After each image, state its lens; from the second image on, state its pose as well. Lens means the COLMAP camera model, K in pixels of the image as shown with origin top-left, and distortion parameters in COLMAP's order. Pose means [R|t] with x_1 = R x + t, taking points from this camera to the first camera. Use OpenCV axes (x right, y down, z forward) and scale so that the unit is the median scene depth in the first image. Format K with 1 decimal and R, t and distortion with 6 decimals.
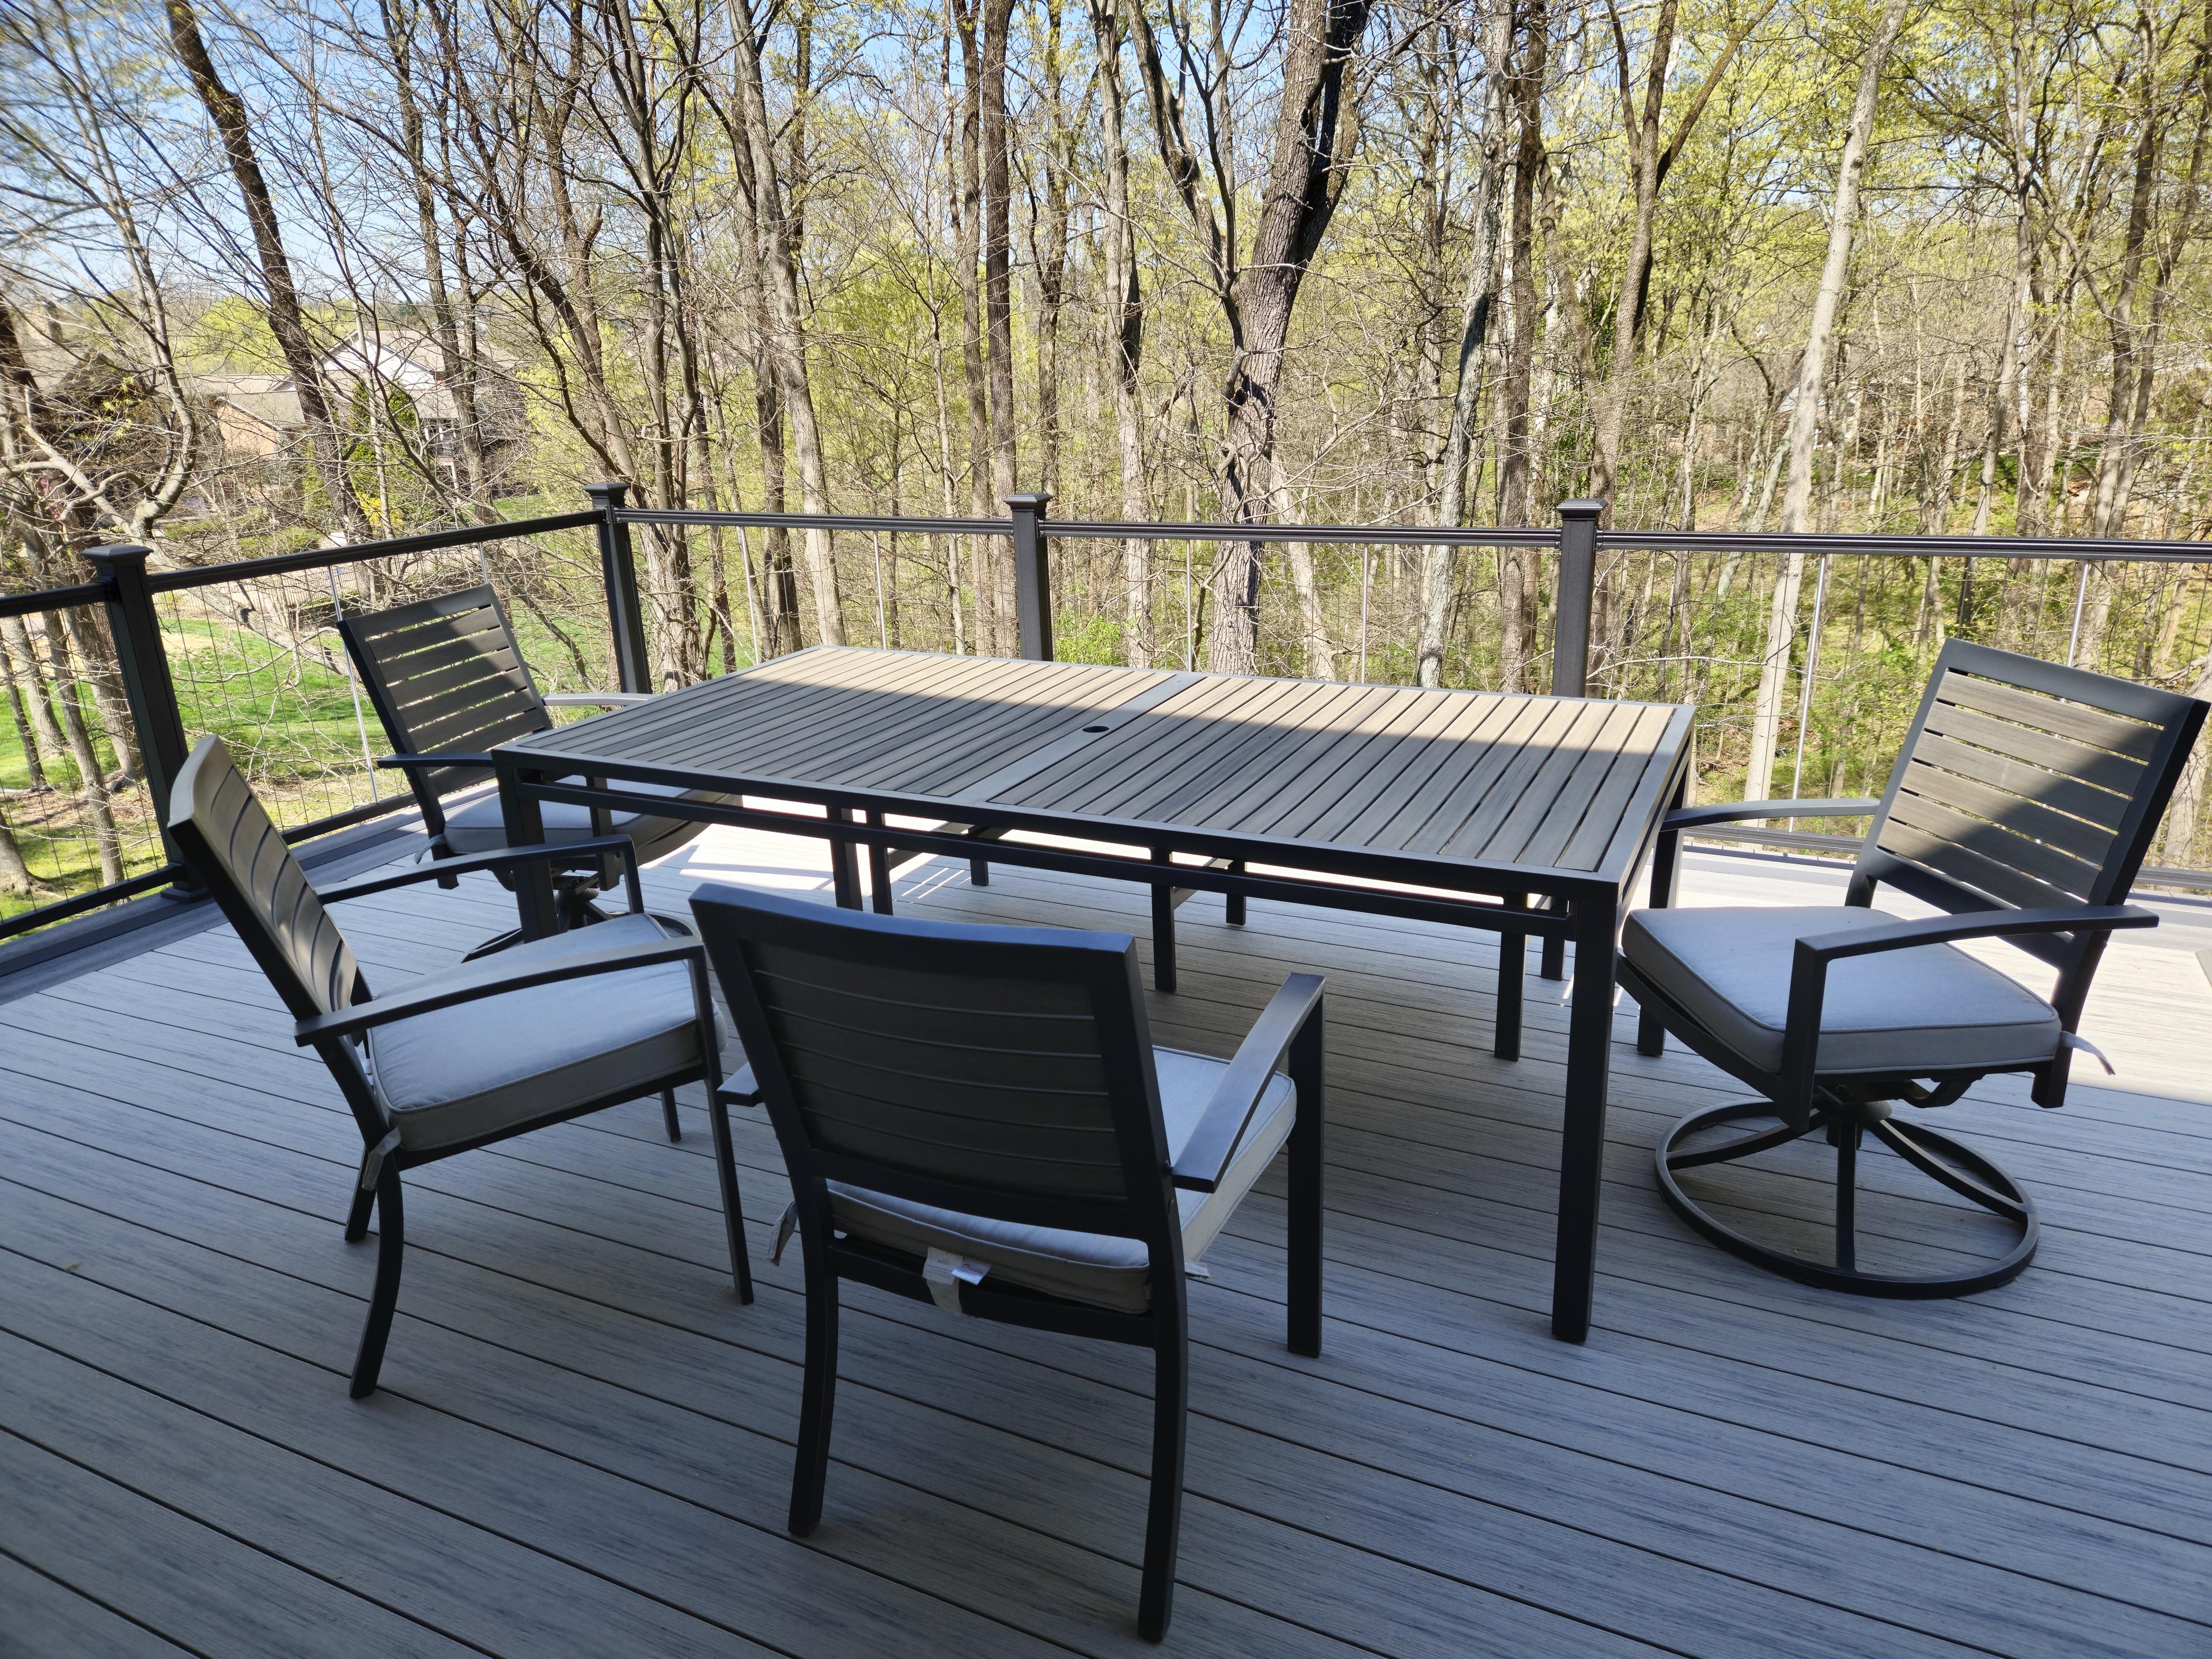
lens RADIAL K [[1467.7, 0, 1099.4], [0, 1467.7, 846.1], [0, 0, 1]] dist [0.066483, -0.062534]
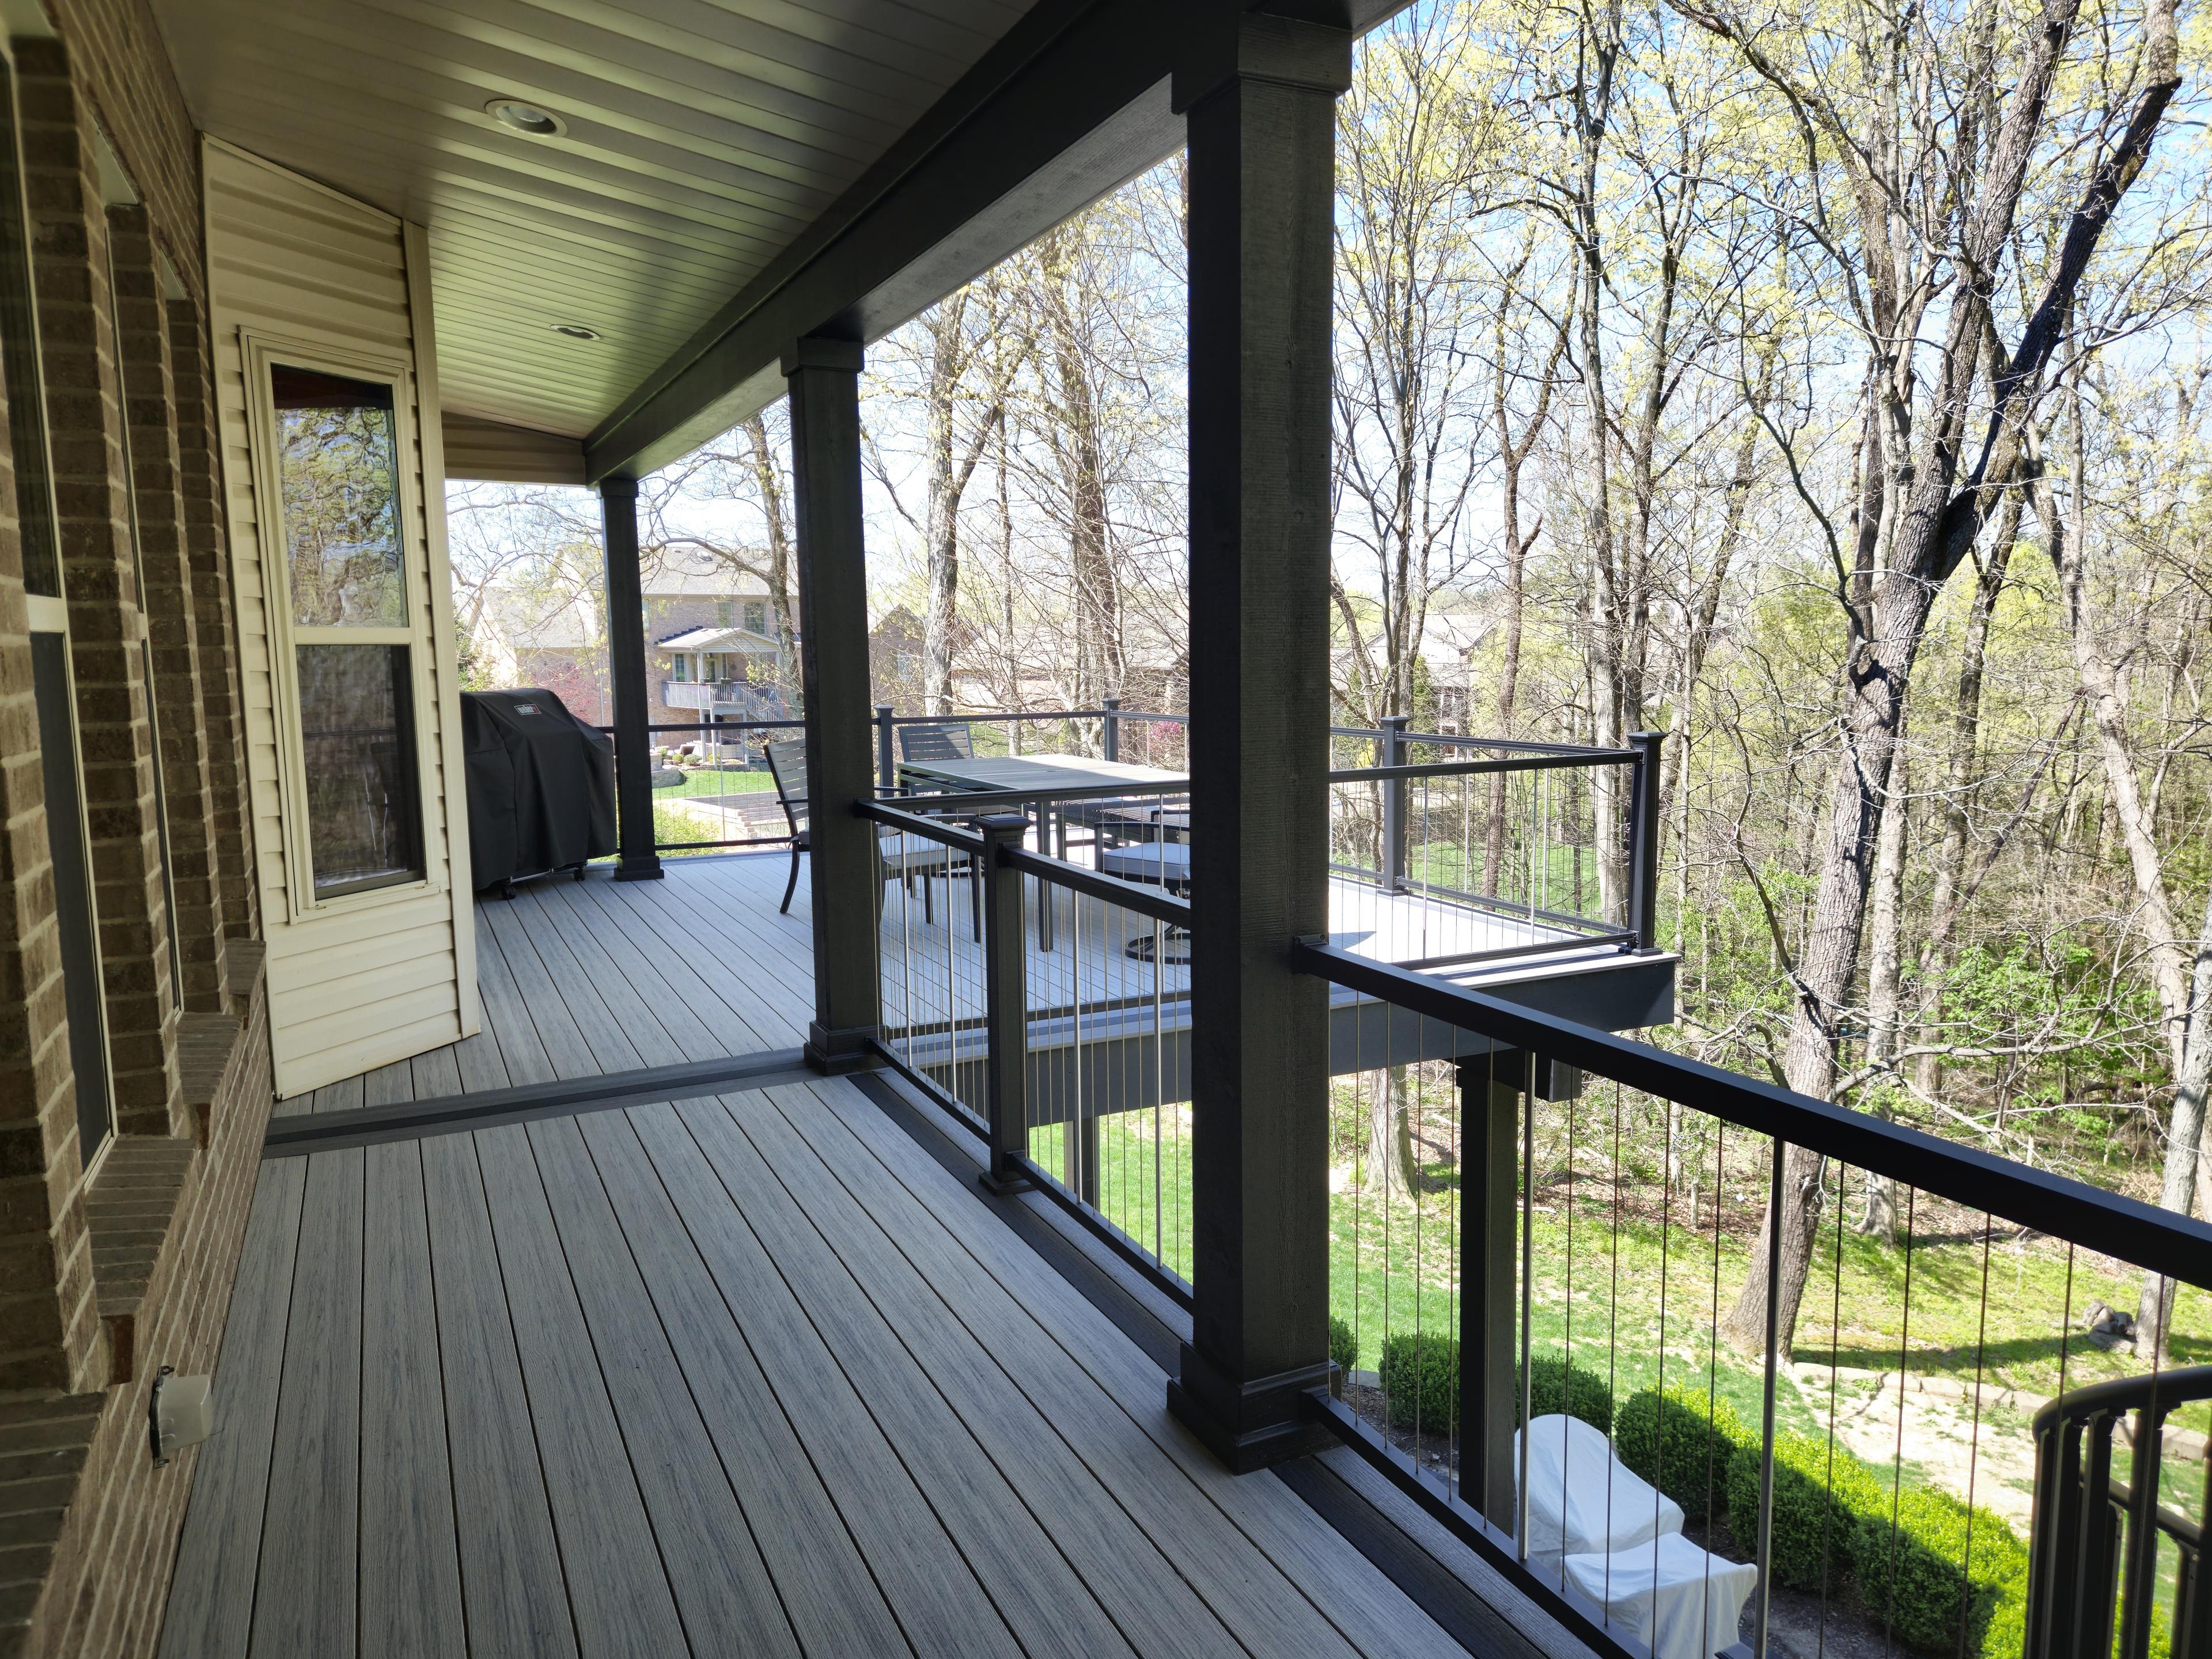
lens RADIAL K [[1424.2, 0, 1132.7], [0, 1424.2, 834.4], [0, 0, 1]] dist [0.060175, 0.000185]
pose [[0.804100, 0.100678, -0.585907, 0.307636], [-0.204719, 0.972170, -0.113907, 0.056773], [0.558134, 0.211539, 0.802333, -0.187594]]
